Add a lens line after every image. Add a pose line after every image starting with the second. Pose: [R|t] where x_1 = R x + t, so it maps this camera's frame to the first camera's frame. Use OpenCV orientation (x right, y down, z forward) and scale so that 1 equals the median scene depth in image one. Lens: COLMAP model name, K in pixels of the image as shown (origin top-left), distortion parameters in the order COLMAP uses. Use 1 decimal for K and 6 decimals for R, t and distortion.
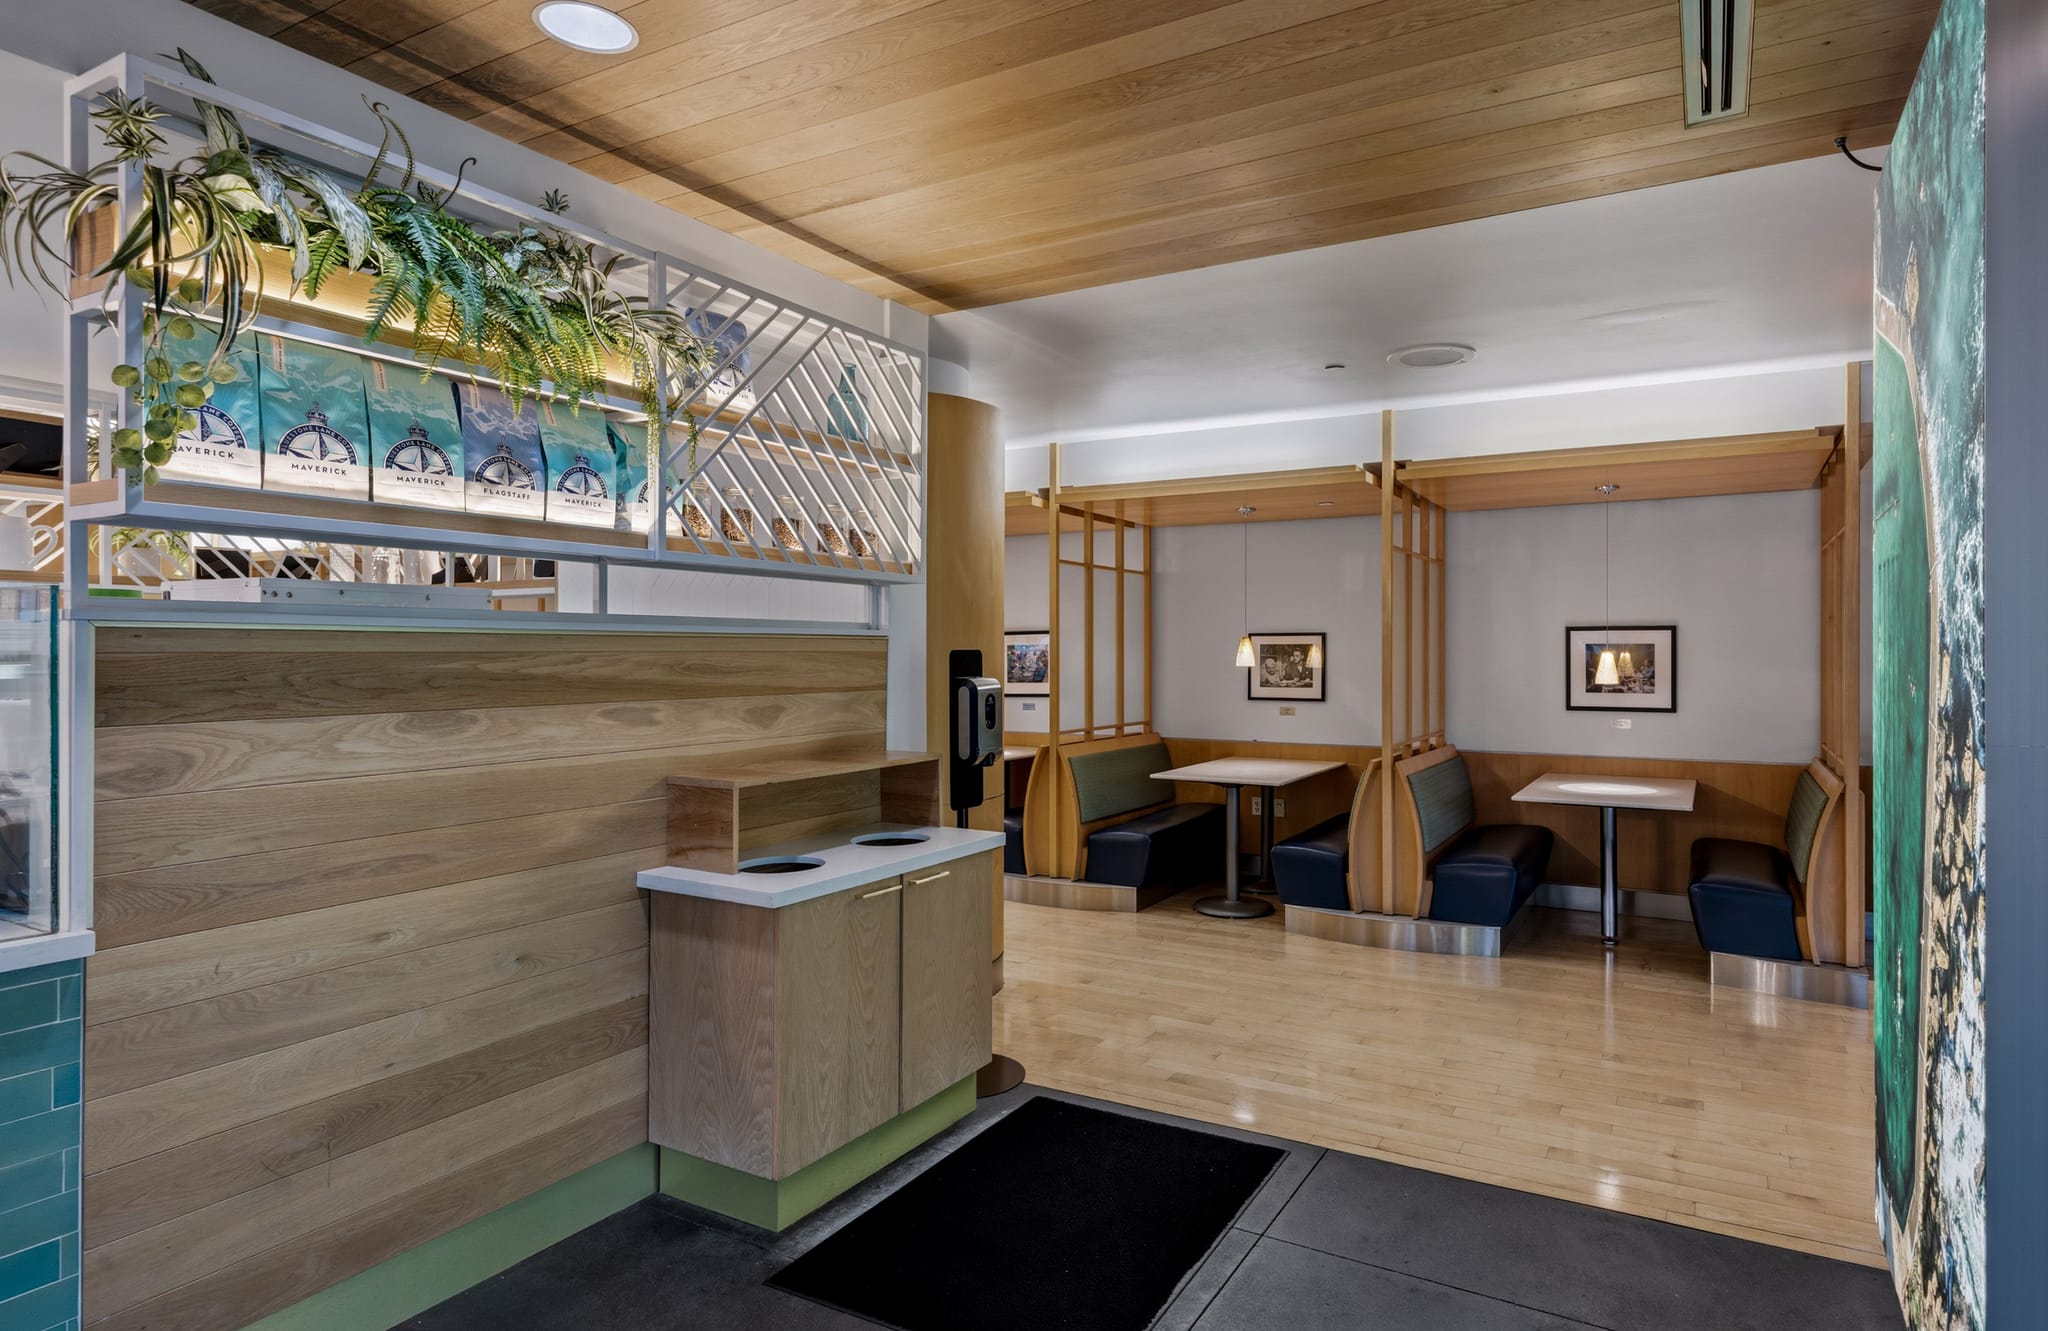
lens RADIAL K [[1053.3, 0, 1027.6], [0, 1053.3, 639.2], [0, 0, 1]] dist [0.002769, 0.001242]
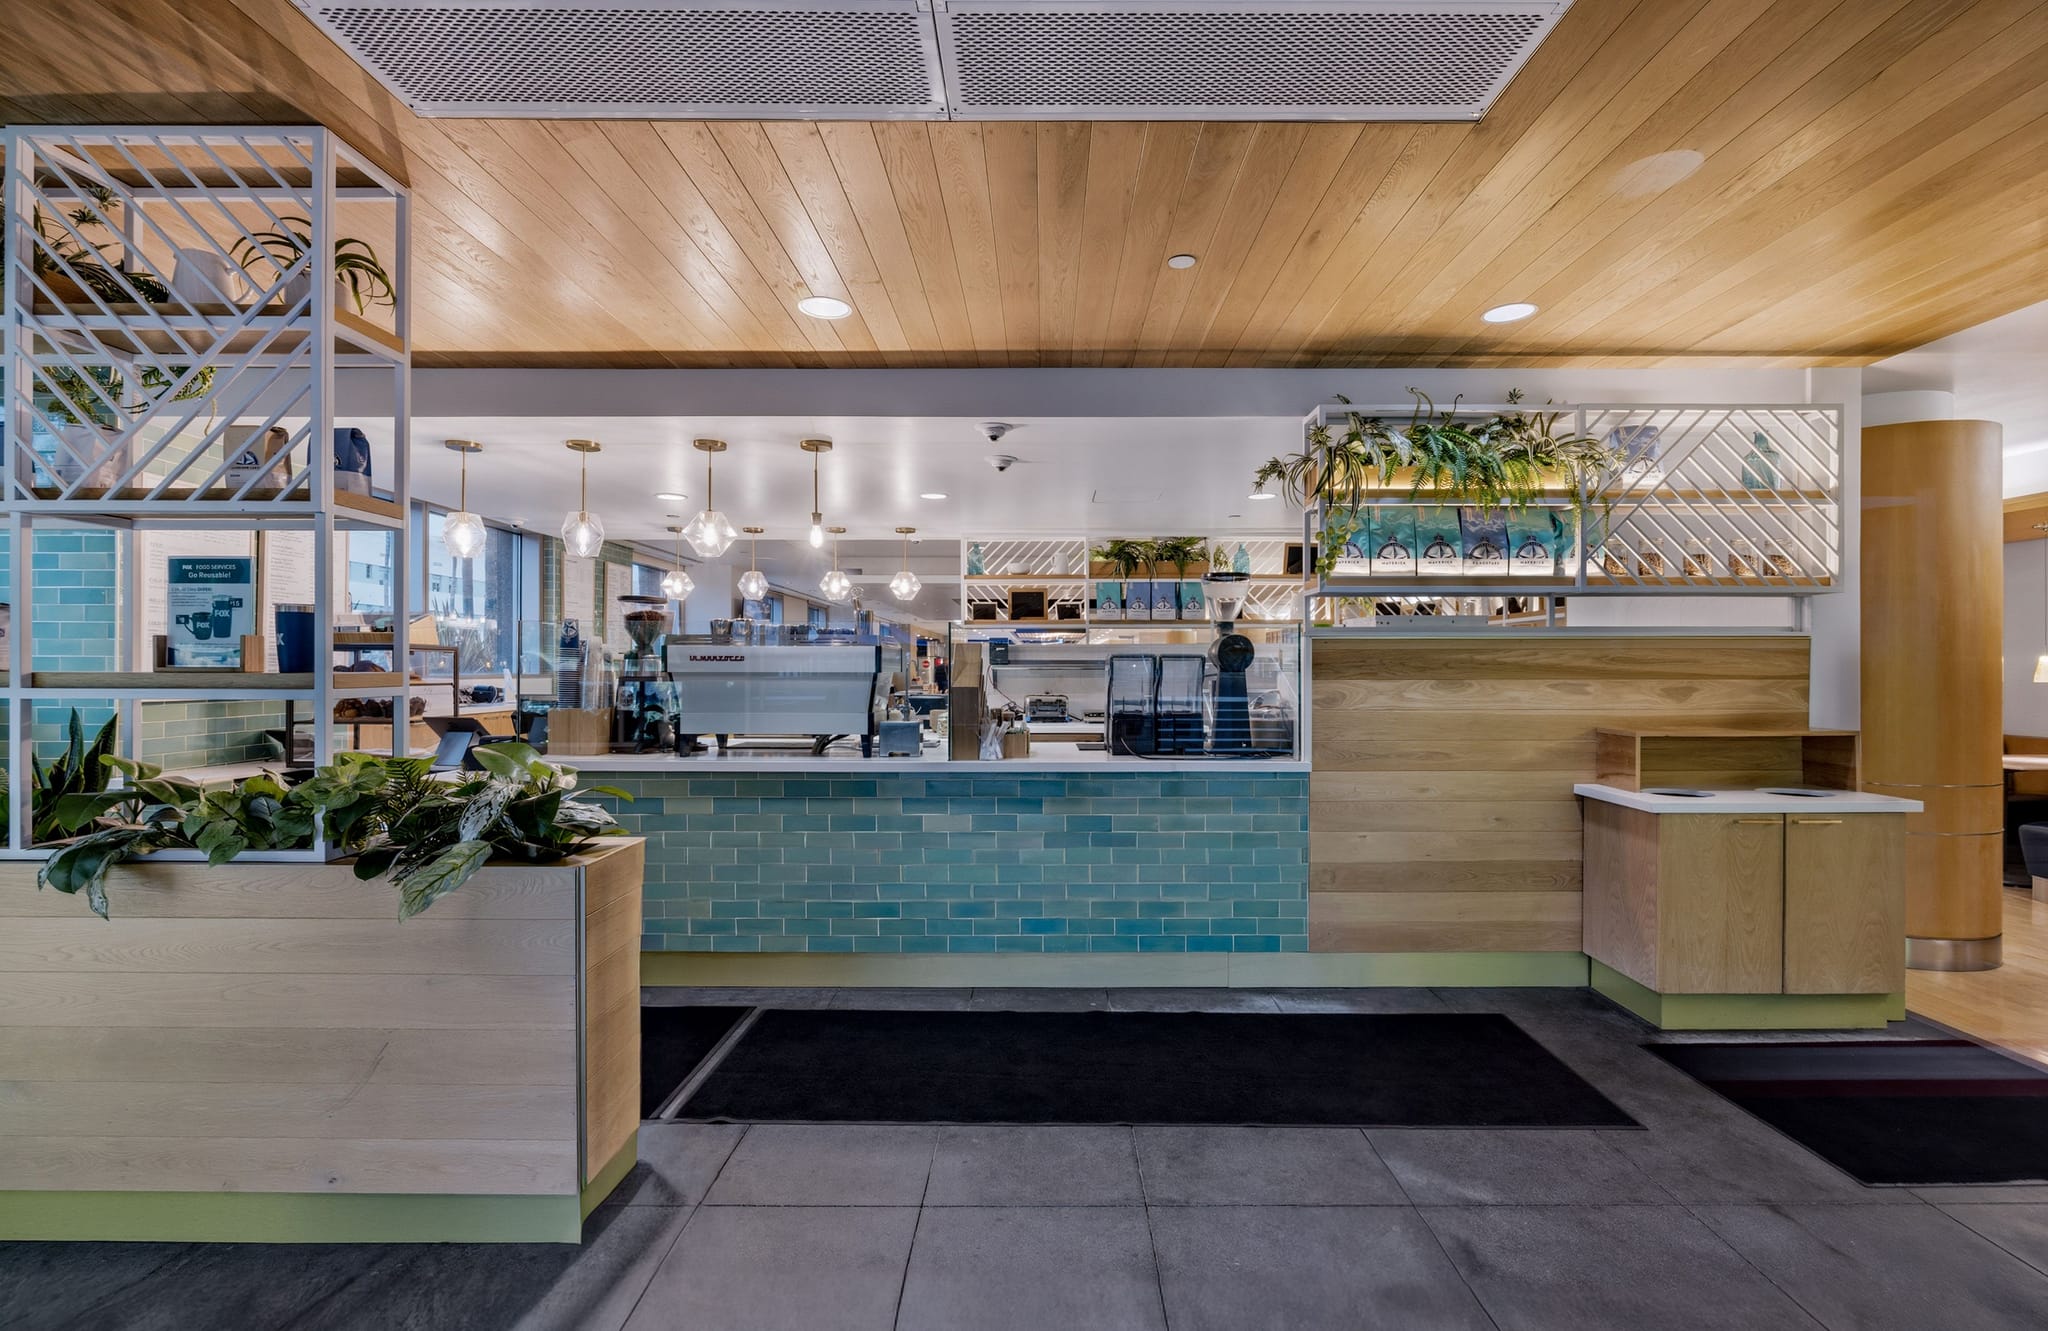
lens RADIAL K [[887.9, 0, 1024.0], [0, 887.9, 665.5], [0, 0, 1]] dist [0.000384, 0.000071]
pose [[0.448069, -0.004213, -0.893989, 0.499929], [0.002579, 0.999991, -0.003420, 0.041840], [0.893995, -0.000774, 0.448075, -0.395106]]
